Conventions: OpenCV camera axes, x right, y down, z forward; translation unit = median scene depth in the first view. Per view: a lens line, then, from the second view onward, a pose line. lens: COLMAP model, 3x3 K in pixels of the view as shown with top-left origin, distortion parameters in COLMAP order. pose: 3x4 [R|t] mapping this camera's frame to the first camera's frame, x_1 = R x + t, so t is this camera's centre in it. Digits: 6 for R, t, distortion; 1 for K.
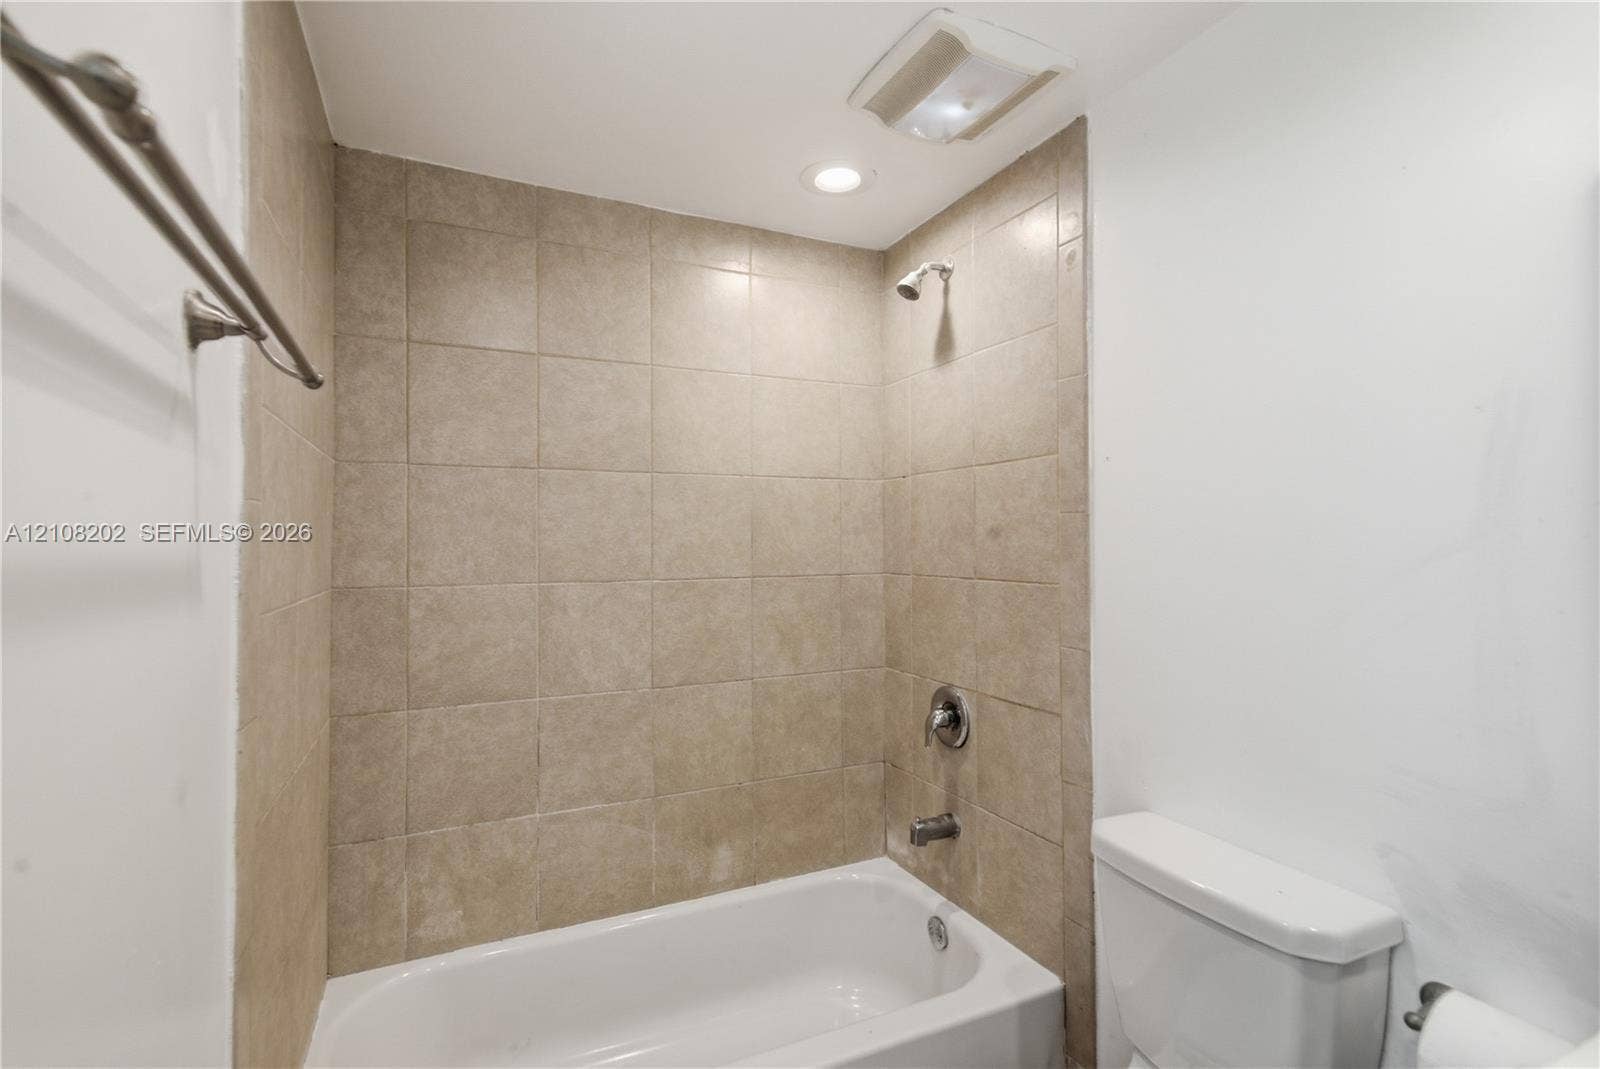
lens RADIAL K [[737.4, 0, 783.3], [0, 737.4, 540.5], [0, 0, 1]] dist [0.029184, -0.016304]
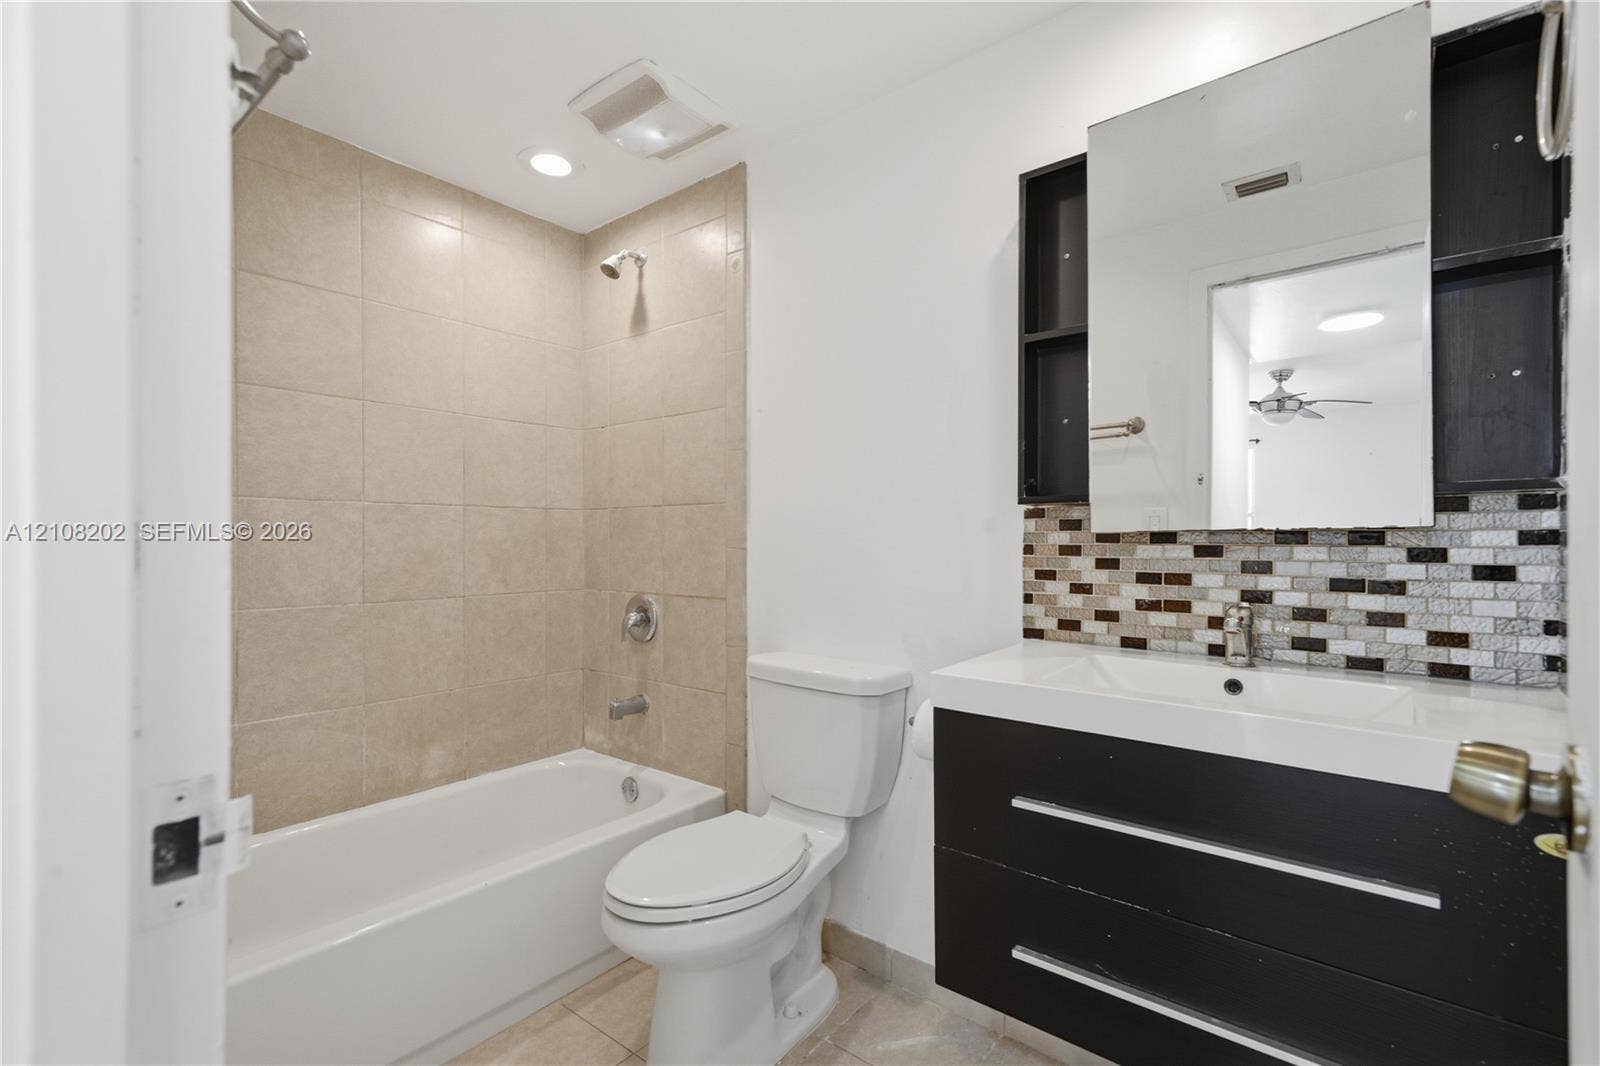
lens RADIAL K [[737.4, 0, 783.3], [0, 737.4, 539.0], [0, 0, 1]] dist [0.029184, -0.016304]
pose [[0.901685, 0.011643, 0.432236, -0.097372], [-0.008828, 0.999925, -0.008517, 0.113530], [-0.432303, 0.003864, 0.901720, -0.220545]]
